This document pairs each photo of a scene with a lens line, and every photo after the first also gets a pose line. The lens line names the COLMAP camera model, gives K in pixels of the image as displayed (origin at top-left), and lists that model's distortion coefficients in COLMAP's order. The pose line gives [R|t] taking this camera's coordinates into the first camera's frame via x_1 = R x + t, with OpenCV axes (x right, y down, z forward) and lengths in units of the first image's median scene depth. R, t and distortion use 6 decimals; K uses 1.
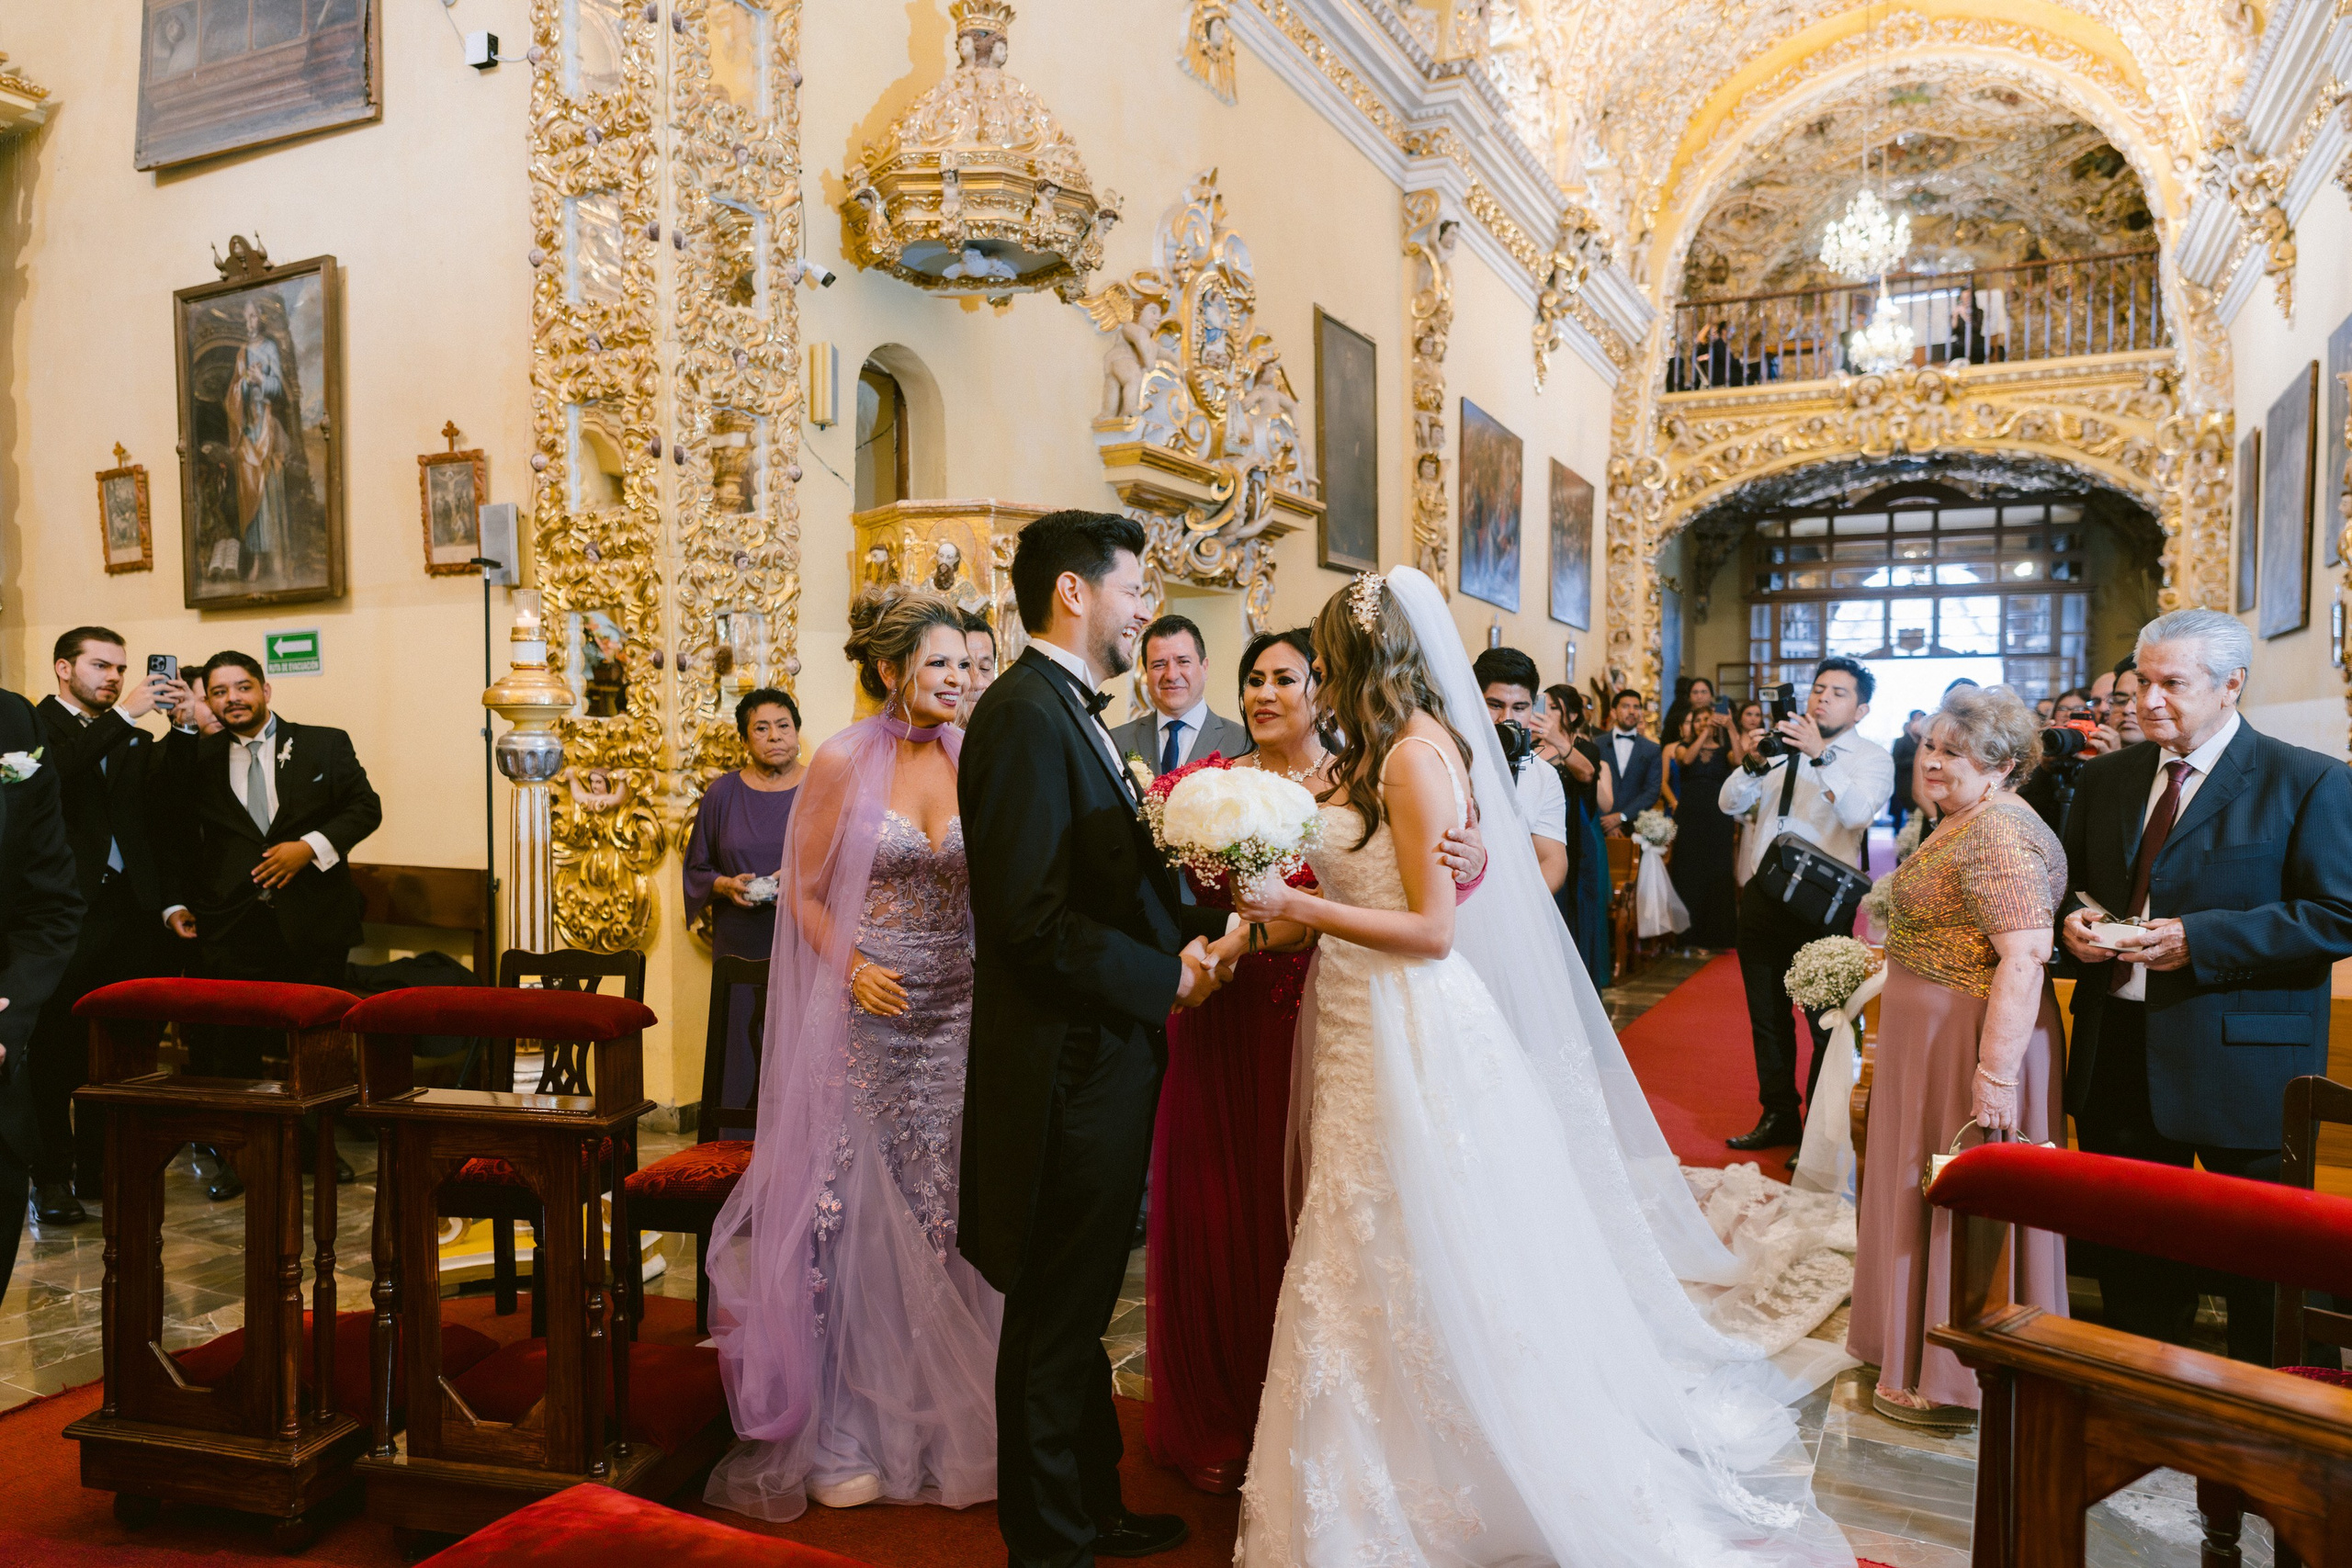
lens RADIAL K [[1594.6, 0, 1176.0], [0, 1594.6, 784.0], [0, 0, 1]] dist [0.006976, 0.001144]
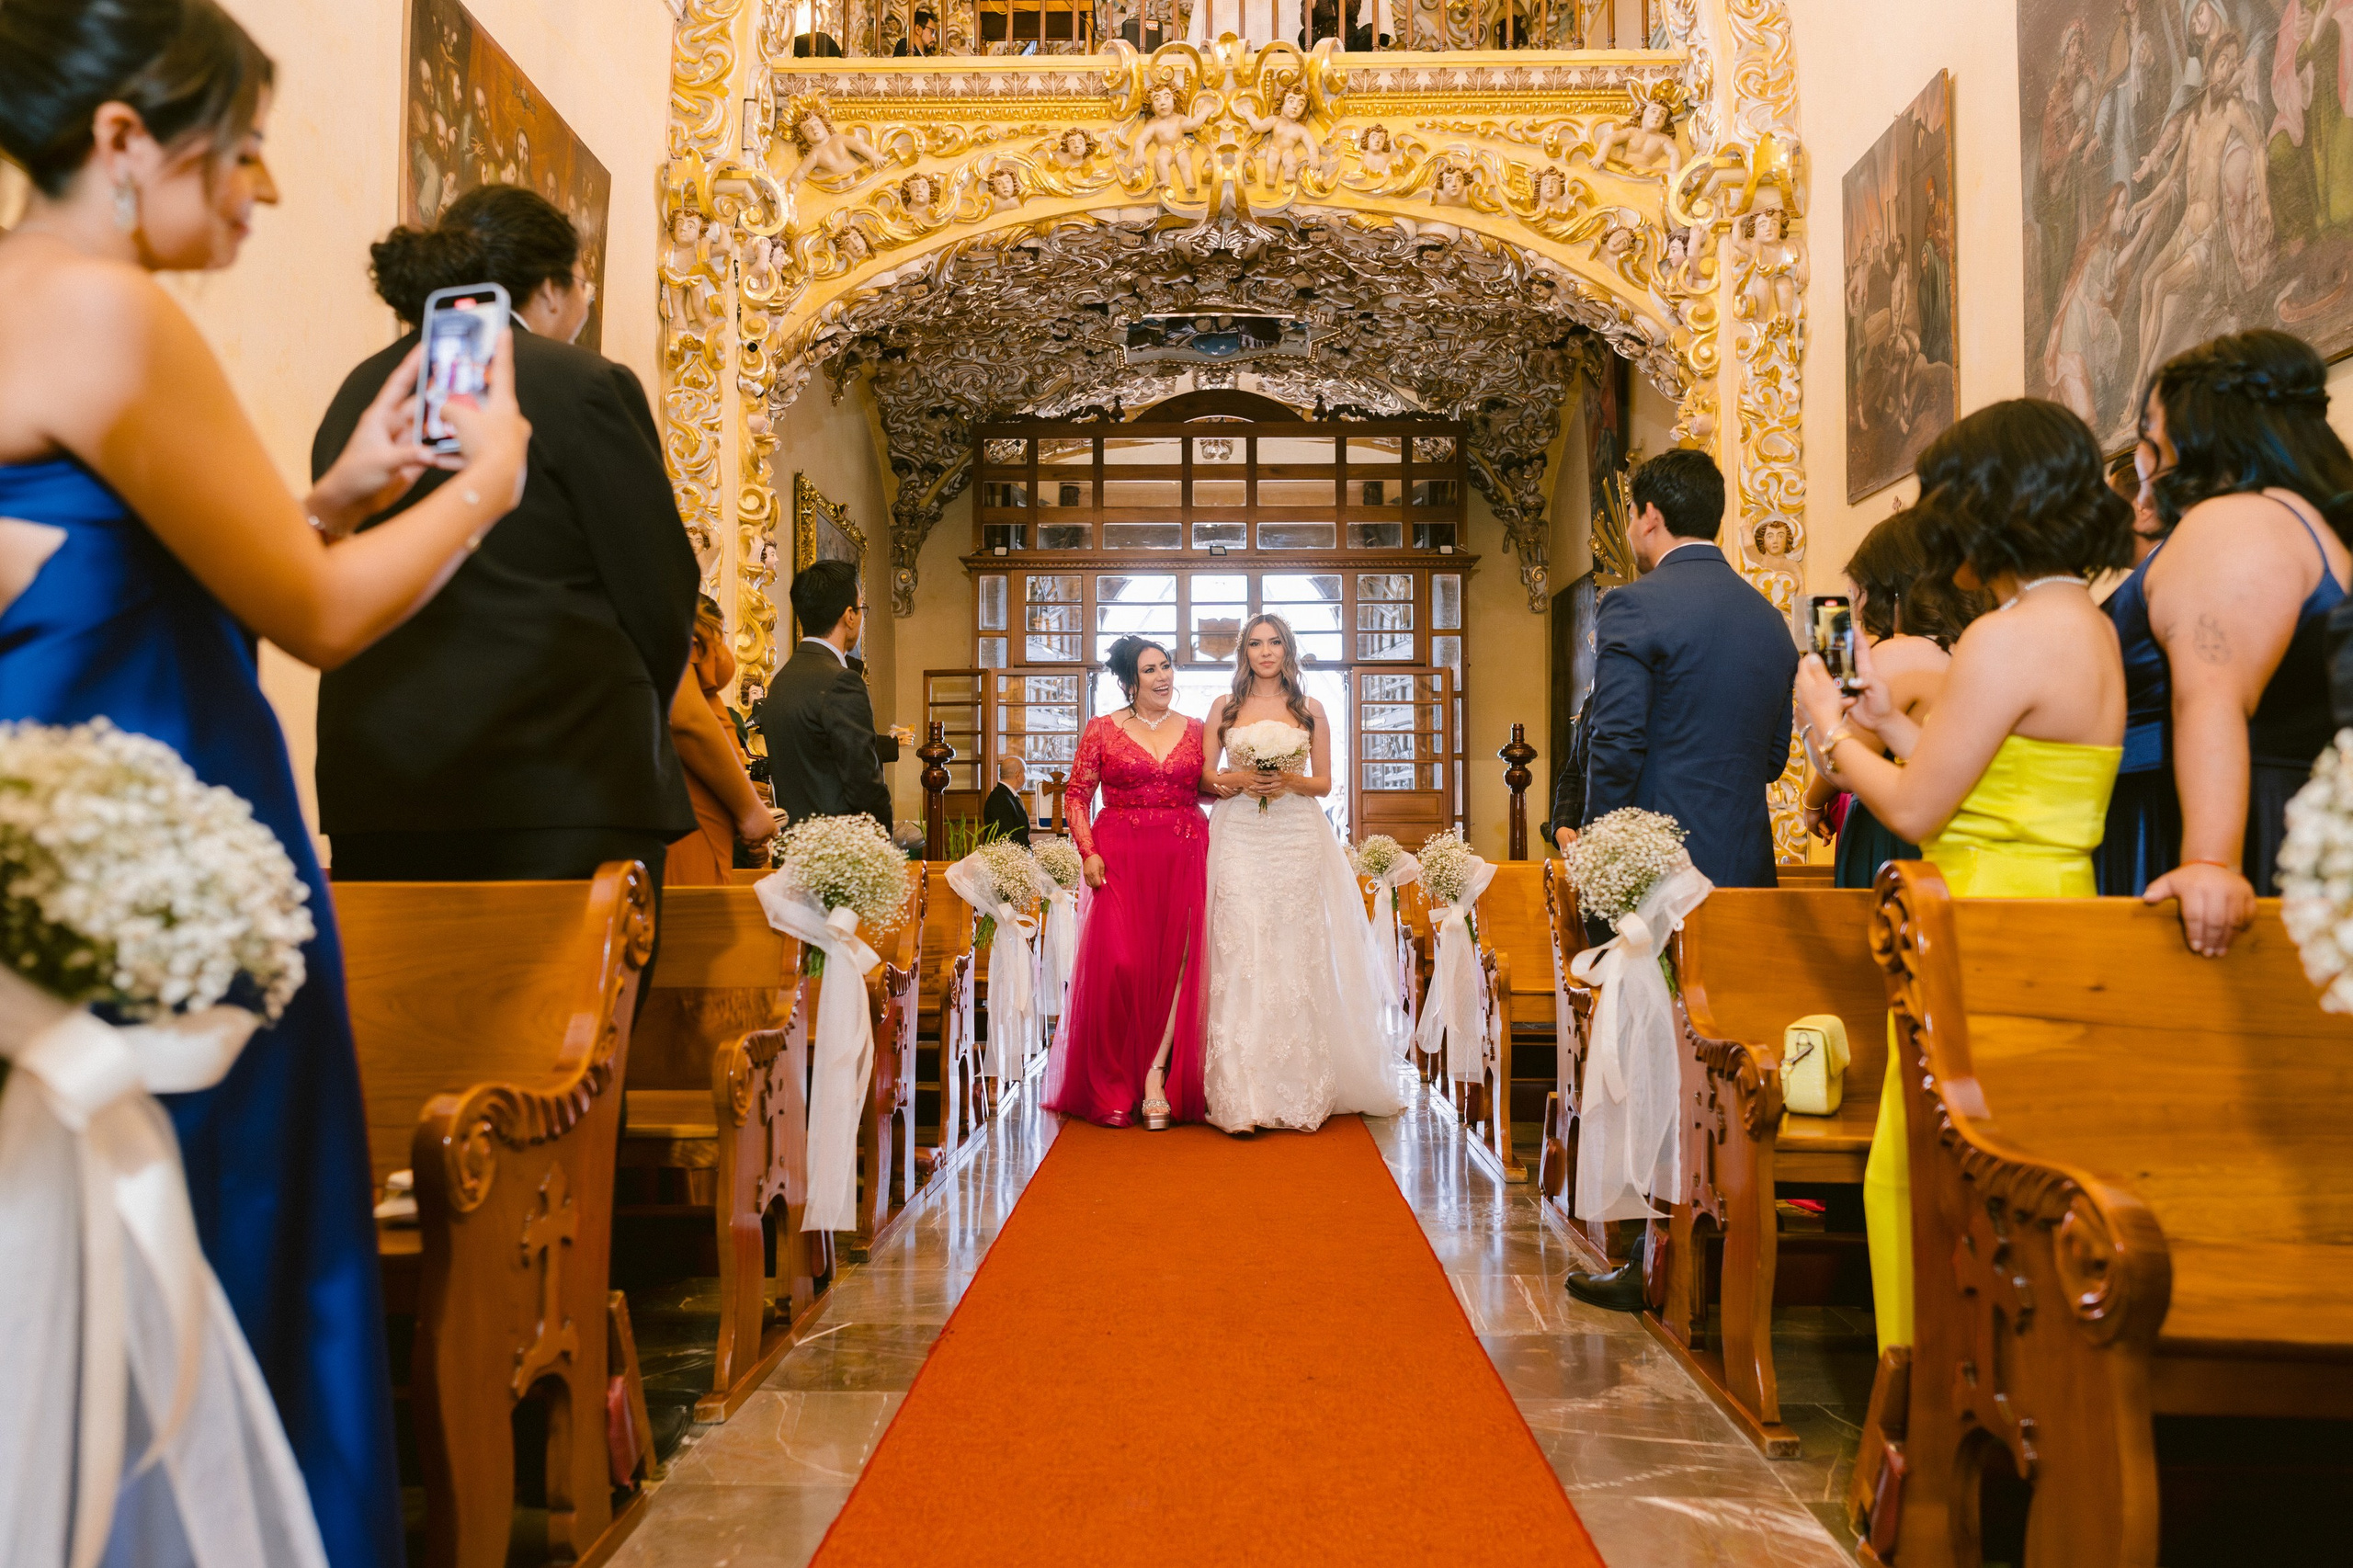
lens RADIAL K [[1595.4, 0, 1176.5], [0, 1595.4, 784.0], [0, 0, 1]] dist [0.006976, 0.001144]
pose [[0.901992, 0.017159, 0.431411, 0.214435], [0.015139, 0.997338, -0.071322, 0.013352], [-0.431486, 0.070863, 0.899332, 0.546093]]
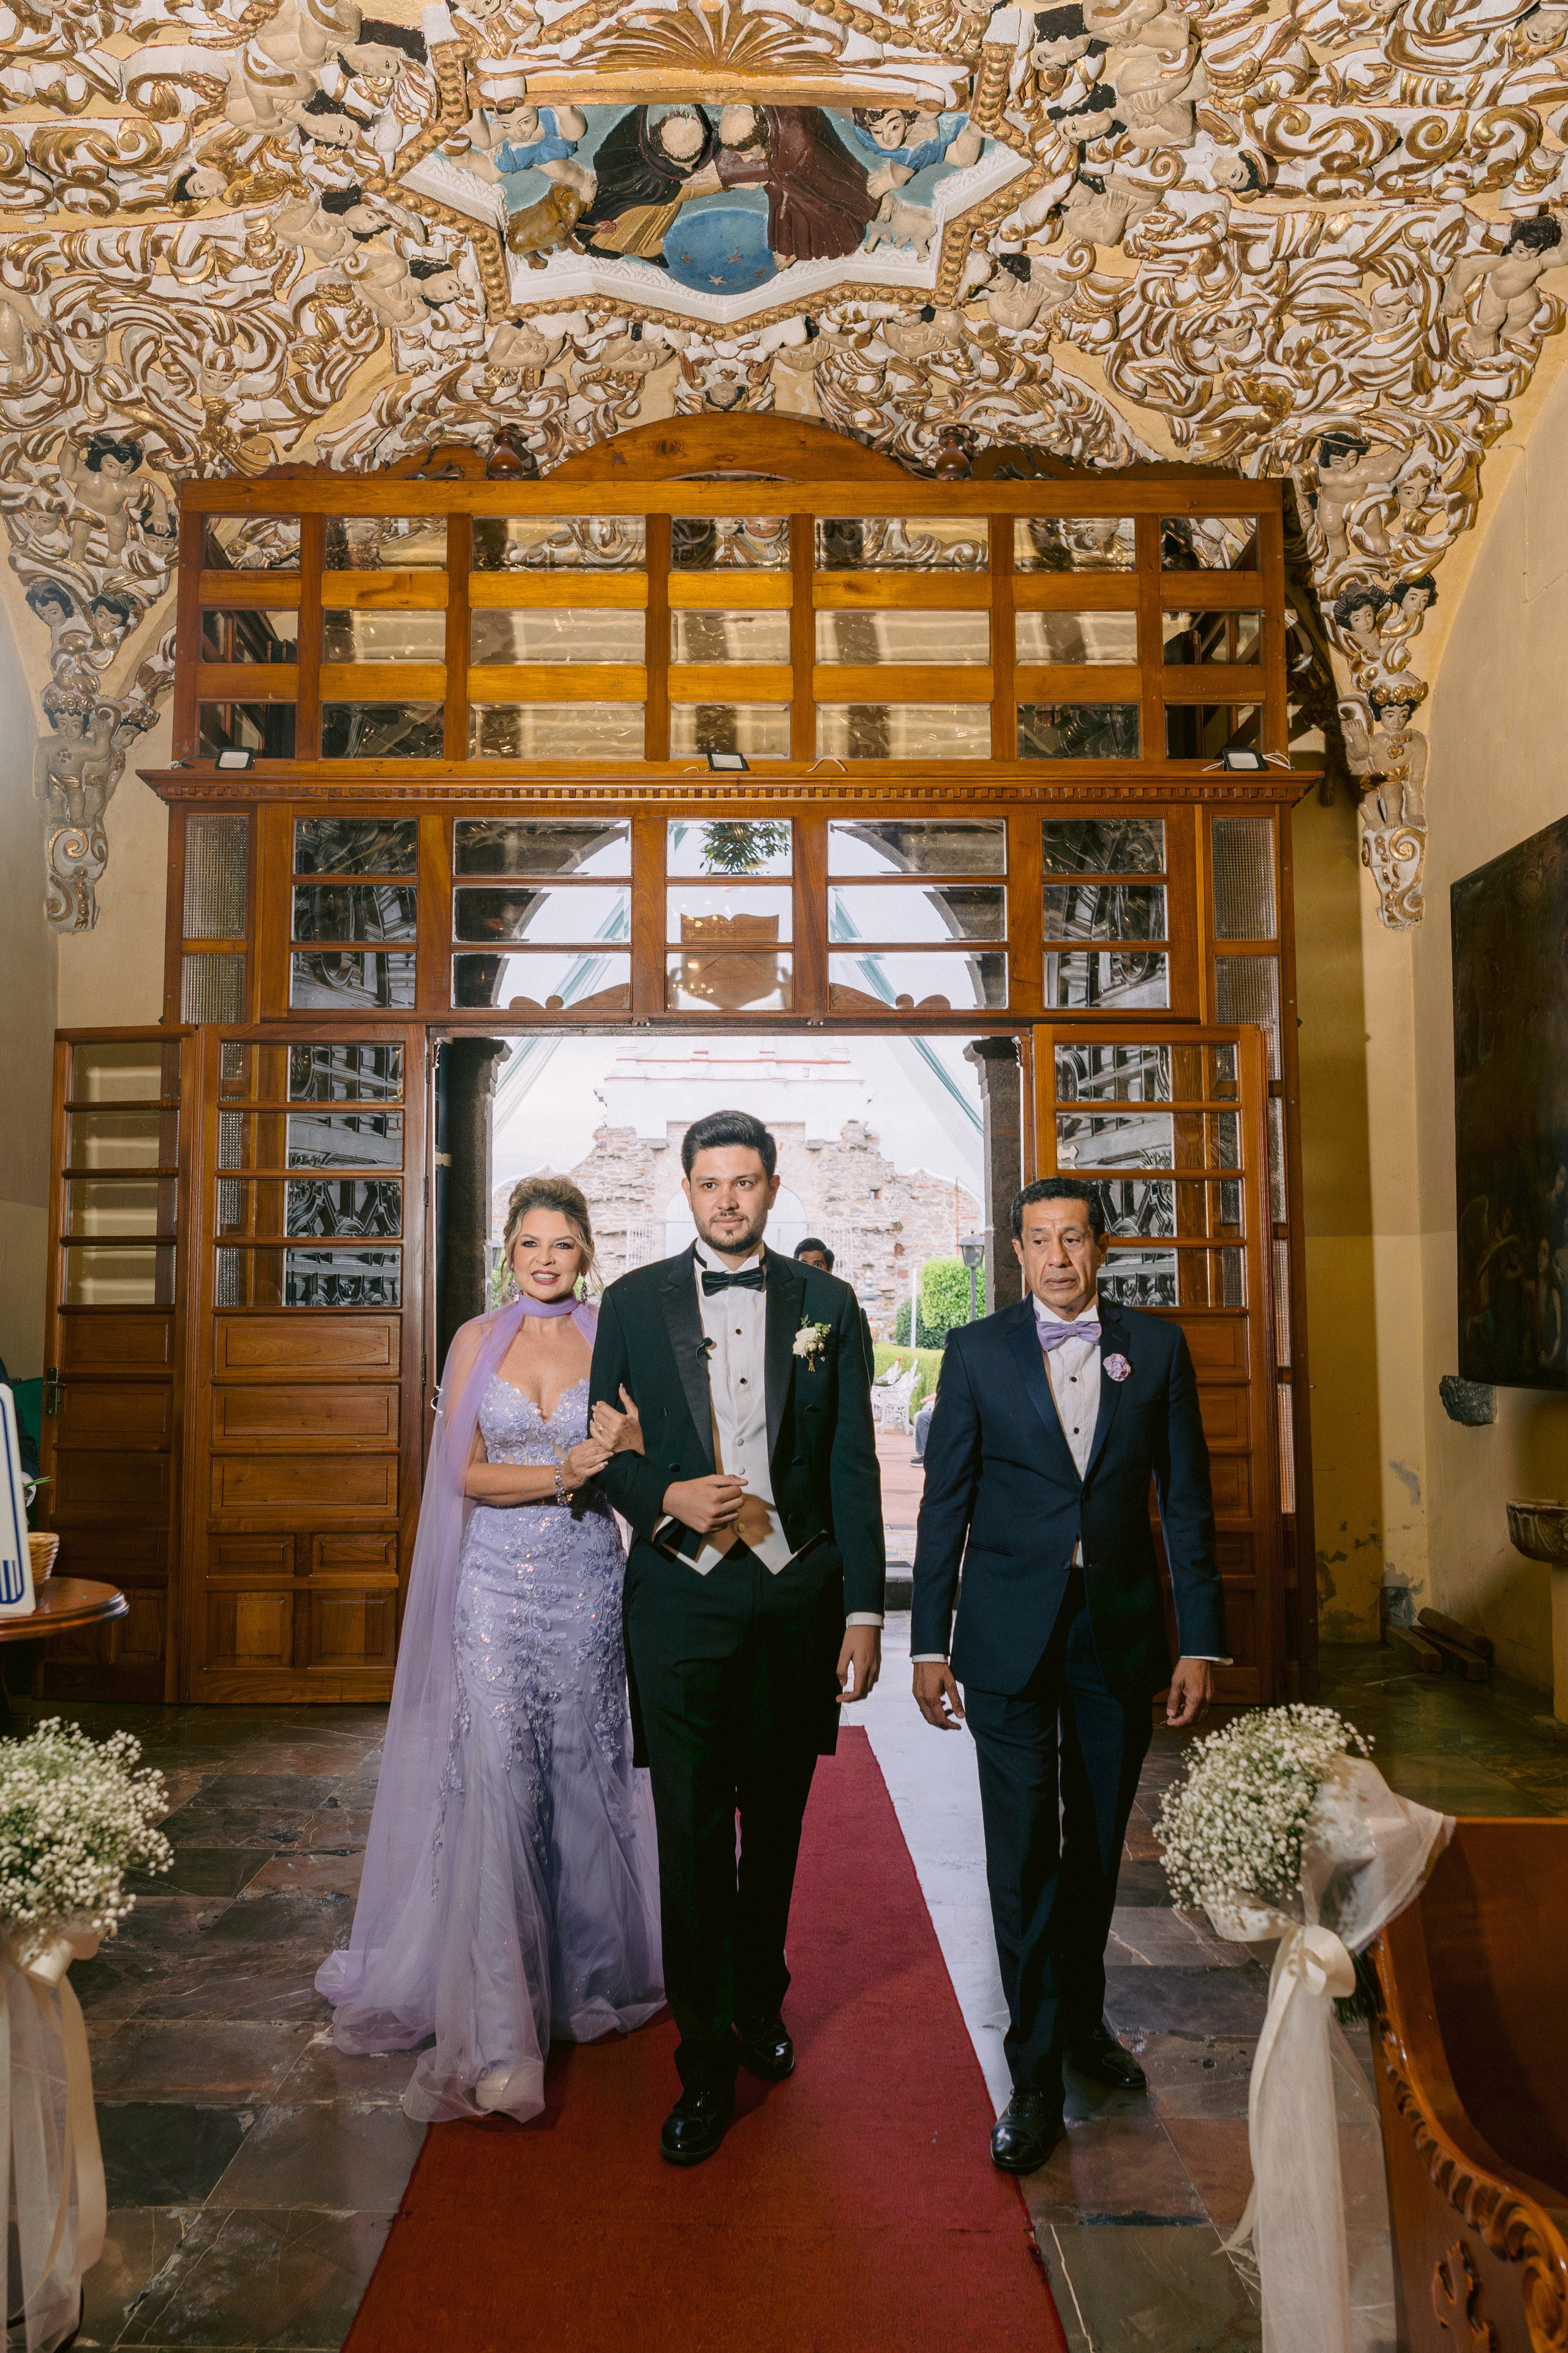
lens RADIAL K [[1595.3, 0, 752.5], [0, 1595.3, 1110.0], [0, 0, 1]] dist [0.006976, 0.001144]
pose [[0.891972, 0.055197, 0.448708, 0.415194], [0.014230, 0.988599, -0.149900, -0.028037], [-0.451867, 0.140092, 0.881017, 0.922779]]
